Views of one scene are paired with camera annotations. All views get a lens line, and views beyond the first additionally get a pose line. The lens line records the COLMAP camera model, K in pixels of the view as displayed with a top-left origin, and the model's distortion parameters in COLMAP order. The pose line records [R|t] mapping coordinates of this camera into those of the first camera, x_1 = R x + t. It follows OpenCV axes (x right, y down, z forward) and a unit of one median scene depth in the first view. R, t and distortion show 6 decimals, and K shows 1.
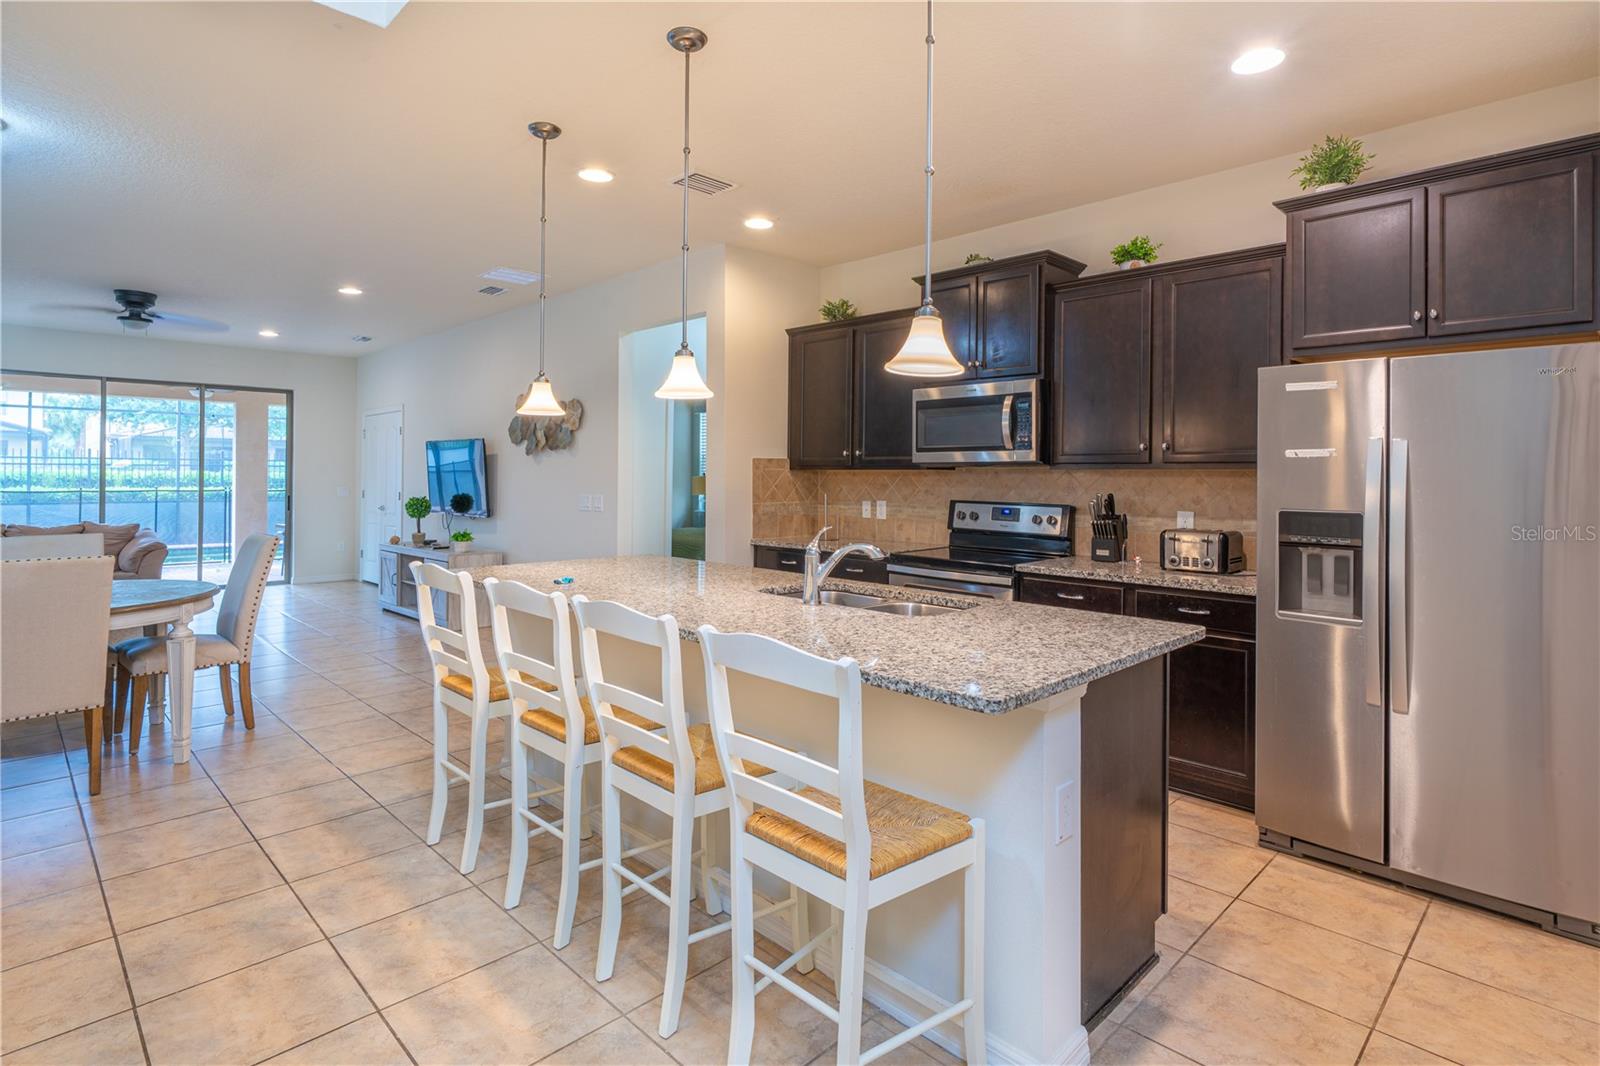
lens RADIAL K [[806.6, 0, 781.0], [0, 806.6, 467.2], [0, 0, 1]] dist [-0.002645, -0.000740]
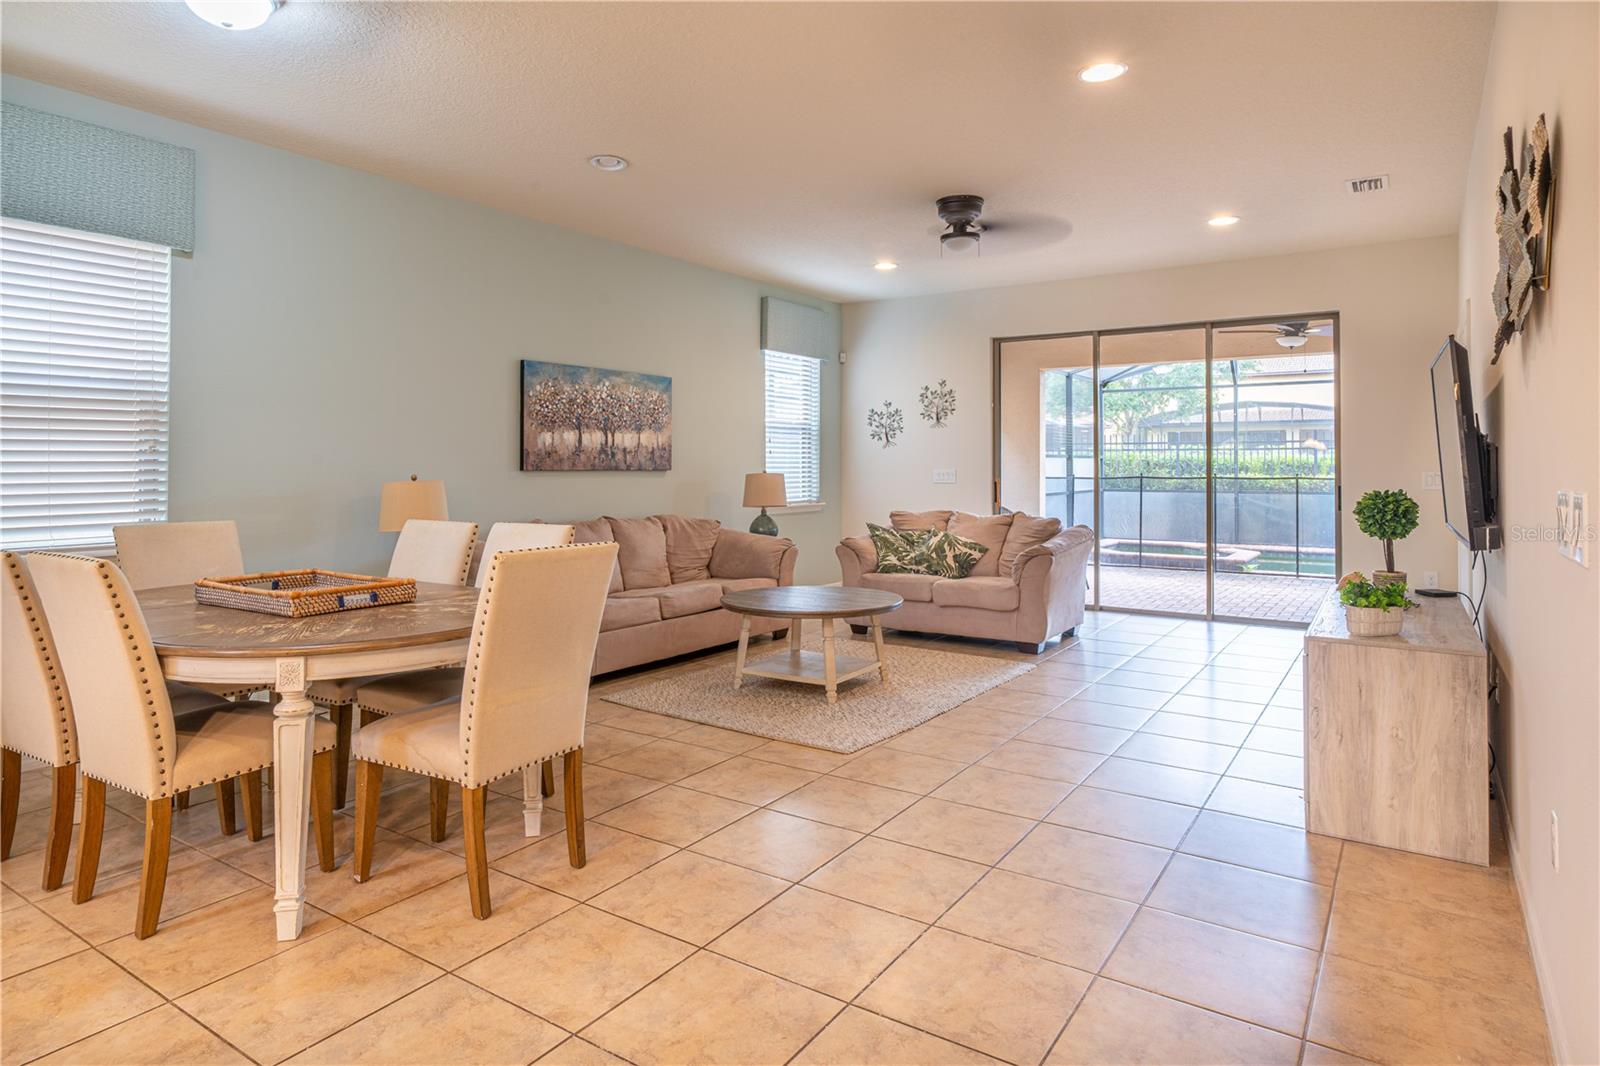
lens RADIAL K [[911.4, 0, 800.3], [0, 911.4, 538.9], [0, 0, 1]] dist [0.004435, 0.001609]
pose [[0.203360, 0.071425, -0.976495, 0.018834], [0.012137, 0.997075, 0.075458, 0.033052], [0.979029, -0.027197, 0.201898, 0.679070]]
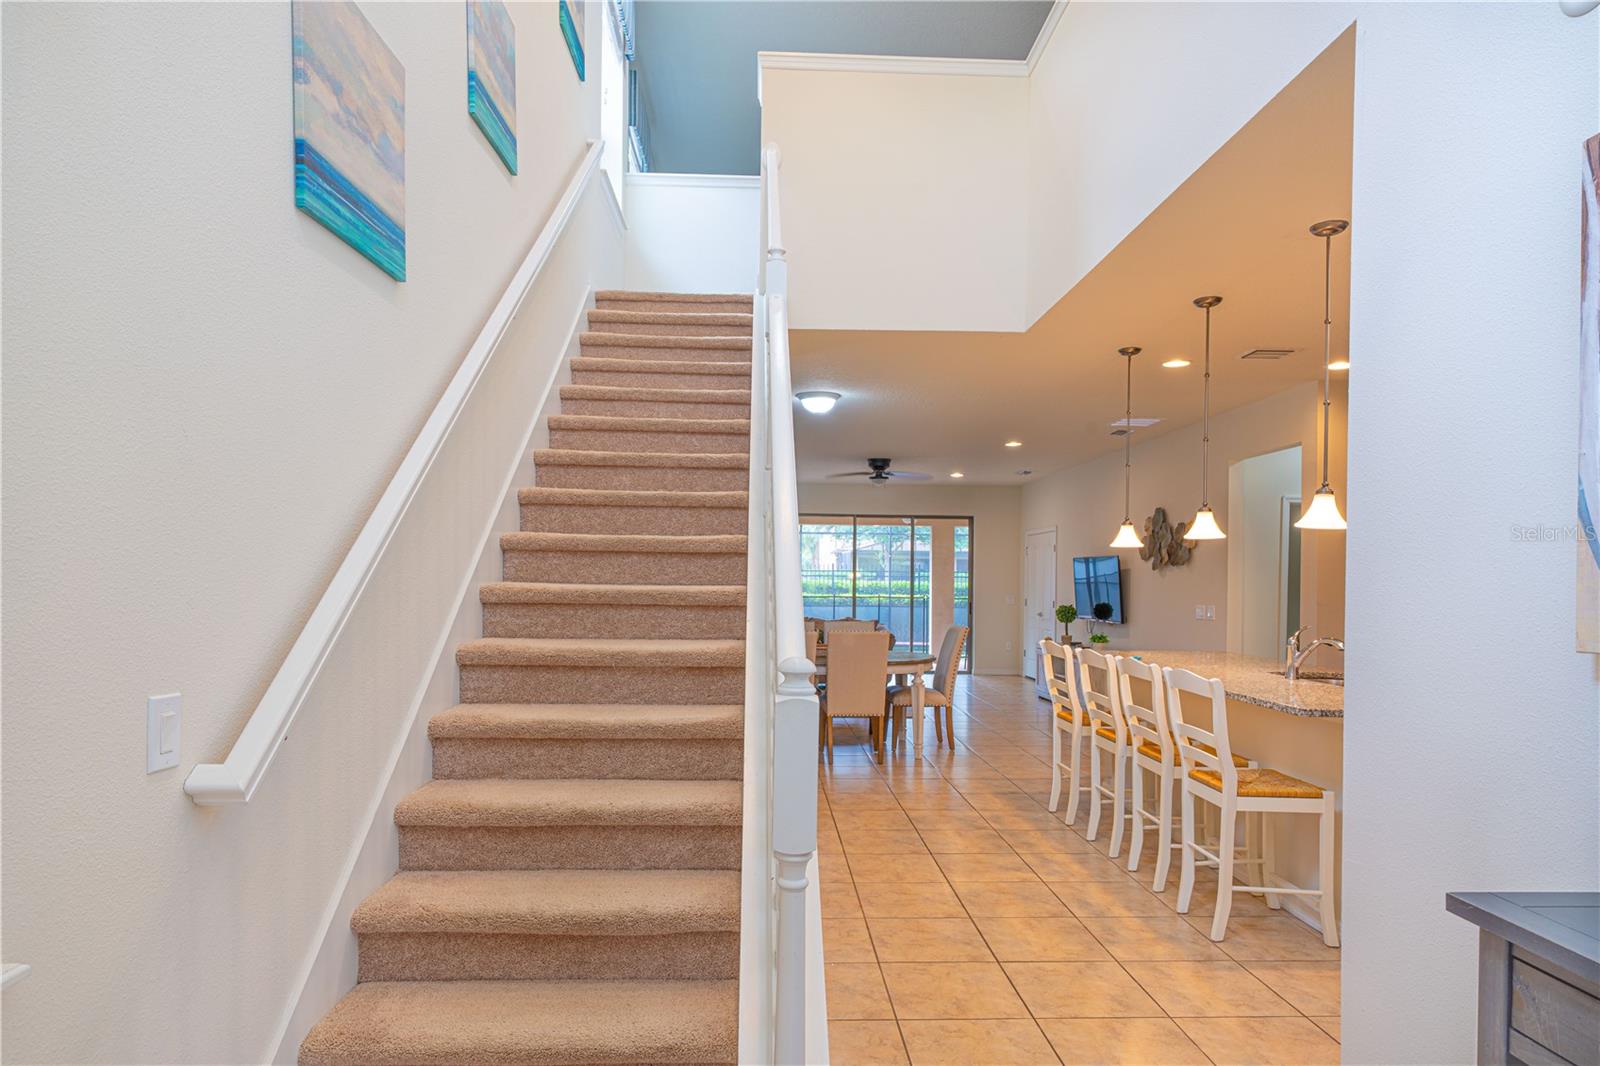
lens RADIAL K [[911.4, 0, 788.7], [0, 911.4, 586.2], [0, 0, 1]] dist [0.004435, 0.001609]
pose [[0.737217, 0.005673, -0.675632, 0.188258], [0.001761, 0.999945, 0.010317, -0.006429], [0.675654, -0.008795, 0.737167, -0.323366]]
